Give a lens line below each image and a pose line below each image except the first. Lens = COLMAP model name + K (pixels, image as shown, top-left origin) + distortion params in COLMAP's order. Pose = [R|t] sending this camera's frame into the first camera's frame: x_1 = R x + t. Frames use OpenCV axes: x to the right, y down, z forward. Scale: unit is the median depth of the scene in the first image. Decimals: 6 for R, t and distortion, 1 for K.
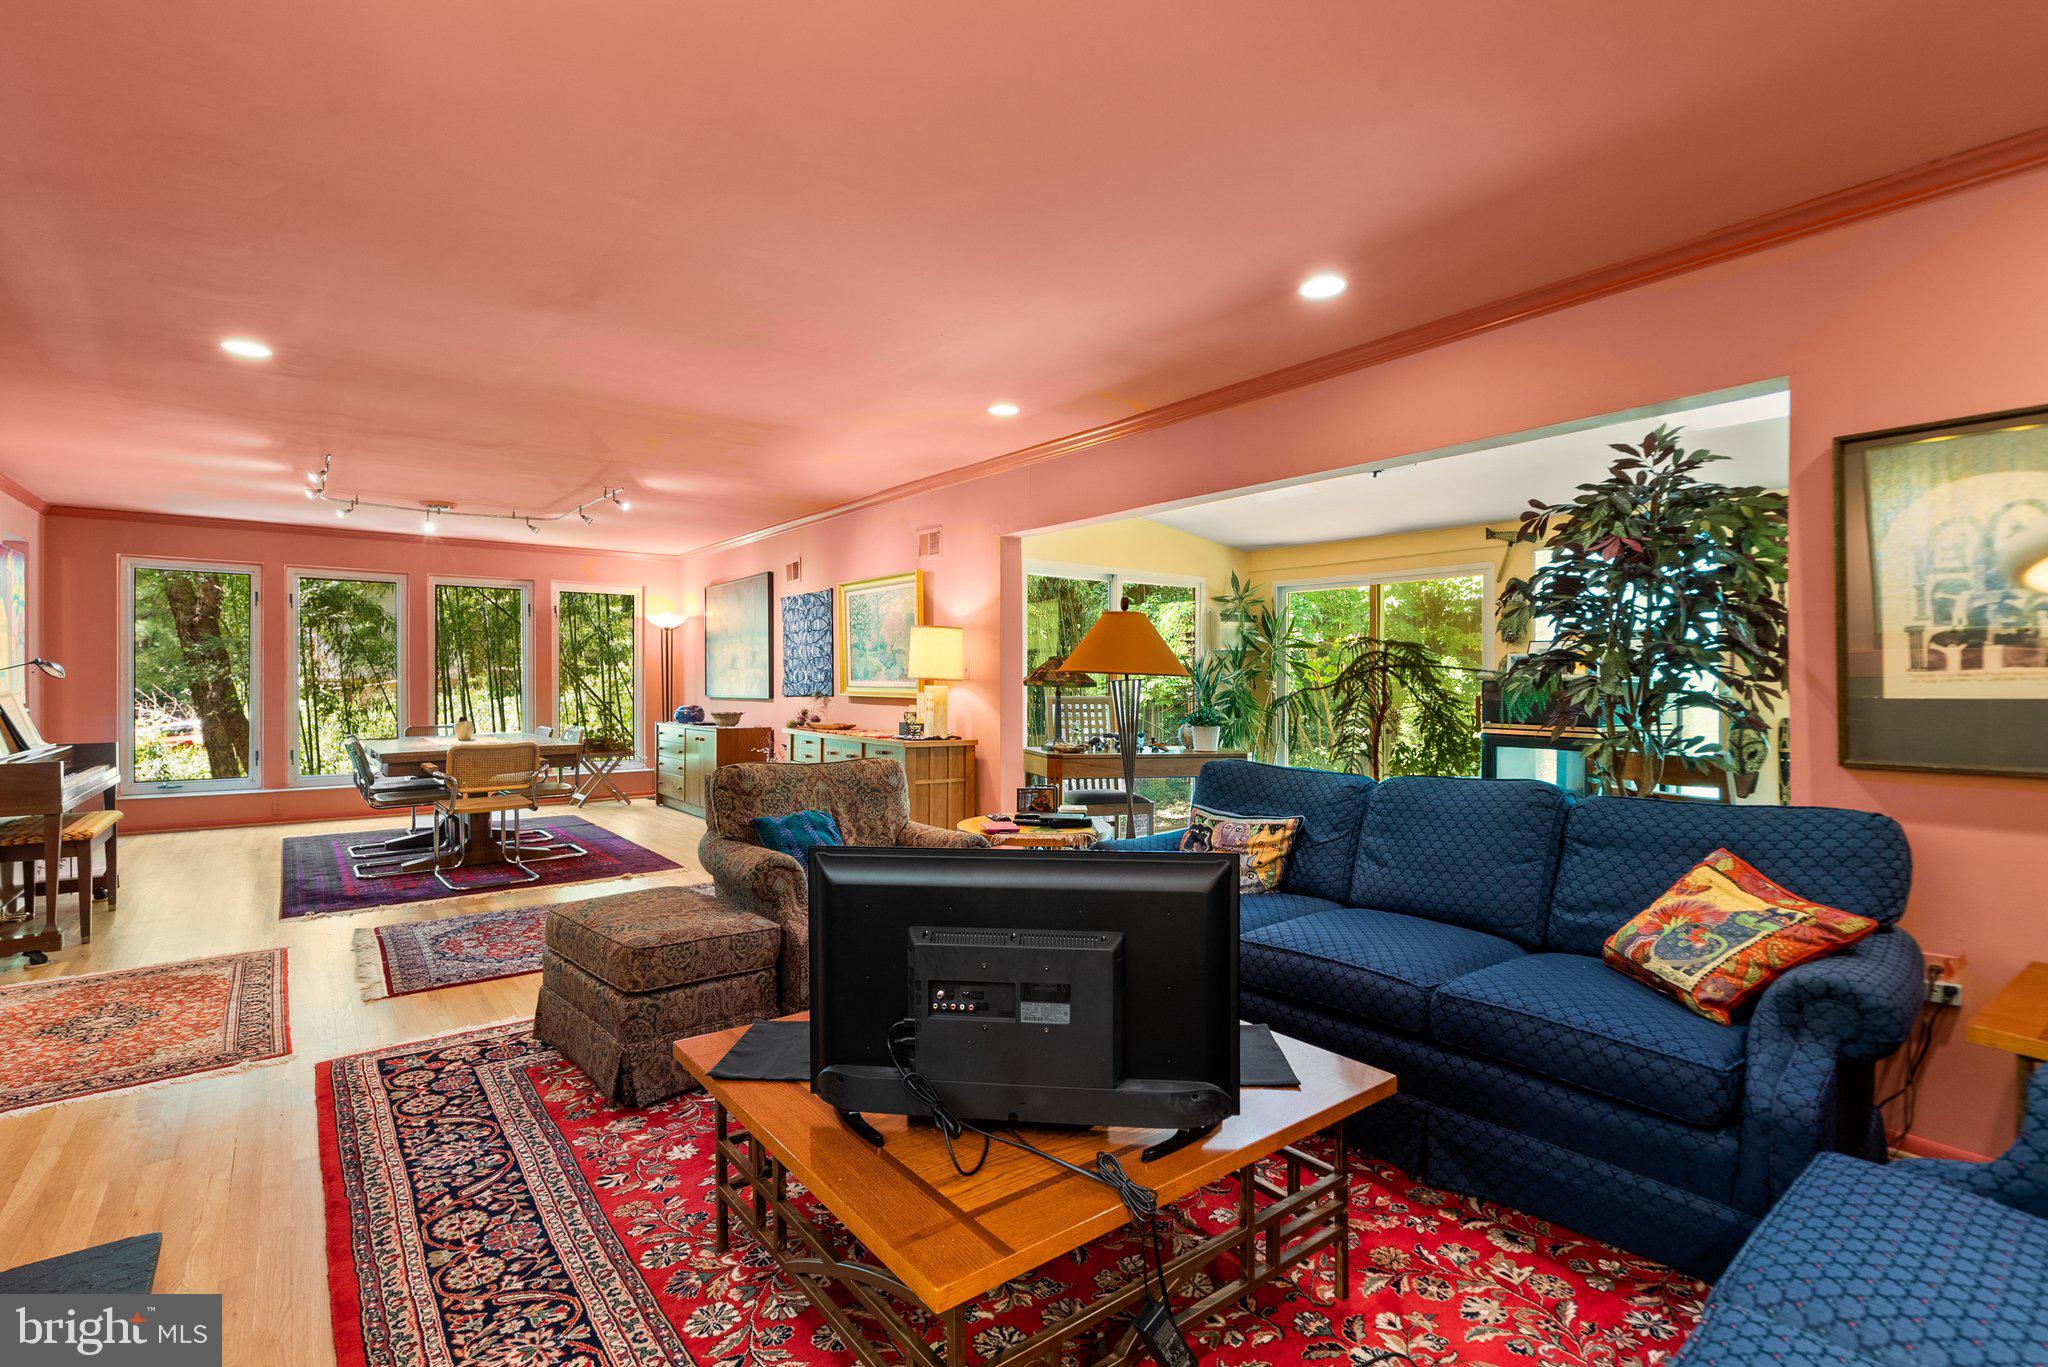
lens RADIAL K [[941.6, 0, 1022.7], [0, 941.6, 674.6], [0, 0, 1]] dist [-0.016794, -0.000317]
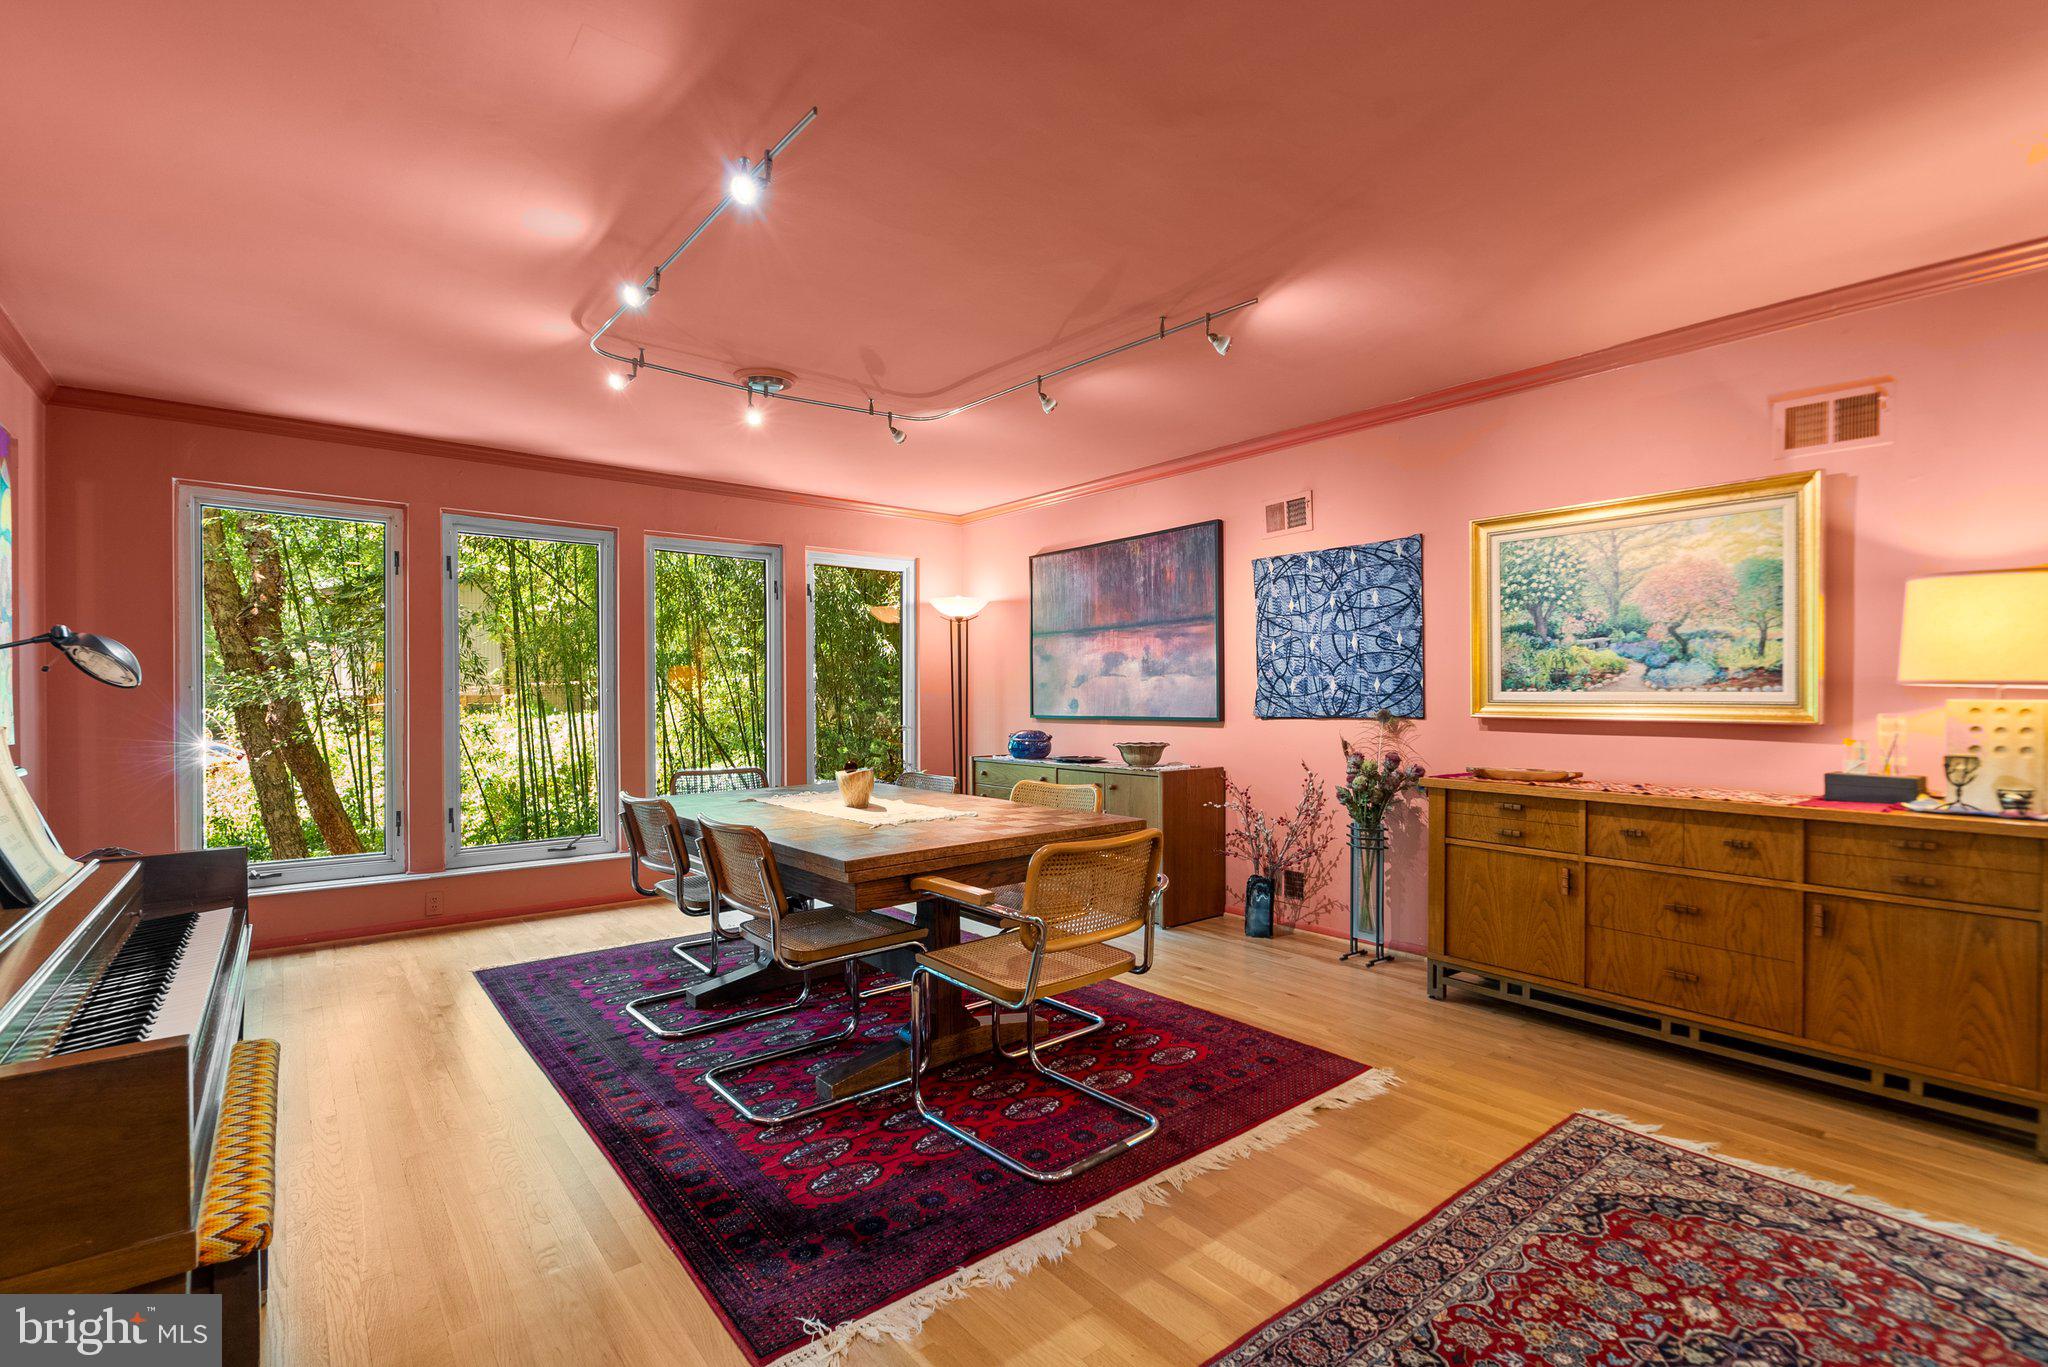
lens RADIAL K [[941.6, 0, 1026.7], [0, 941.6, 695.4], [0, 0, 1]] dist [-0.016794, -0.000317]
pose [[0.999949, -0.004887, 0.008894, -0.442127], [0.004825, 0.999964, 0.007023, 0.003120], [-0.008928, -0.006979, 0.999936, 0.408743]]
